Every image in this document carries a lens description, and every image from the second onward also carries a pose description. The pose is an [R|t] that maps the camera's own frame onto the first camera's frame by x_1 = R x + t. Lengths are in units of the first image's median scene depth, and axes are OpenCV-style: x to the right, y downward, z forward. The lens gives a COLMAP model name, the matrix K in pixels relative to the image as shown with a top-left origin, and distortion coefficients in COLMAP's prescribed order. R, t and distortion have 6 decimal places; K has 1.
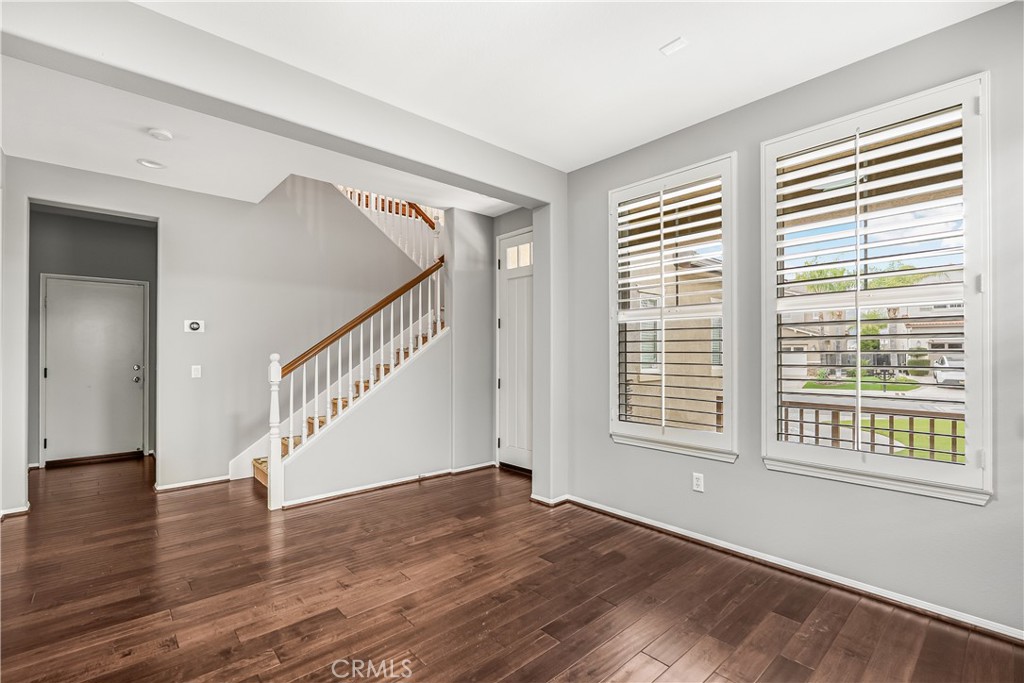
lens RADIAL K [[475.4, 0, 497.2], [0, 475.4, 352.5], [0, 0, 1]] dist [-0.001145, -0.000142]
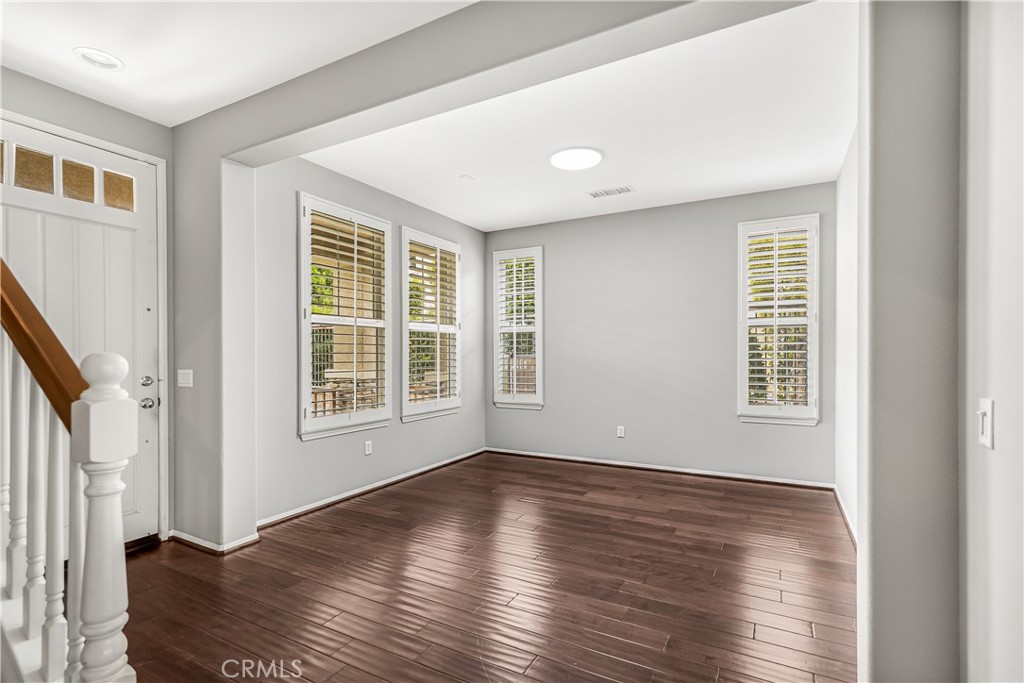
lens RADIAL K [[475.4, 0, 497.2], [0, 475.4, 352.5], [0, 0, 1]] dist [-0.001145, -0.000142]
pose [[-0.328717, 0.000185, 0.944428, -0.967541], [0.001105, 0.999999, 0.000189, -0.001142], [-0.944428, 0.001106, -0.328717, 1.069801]]
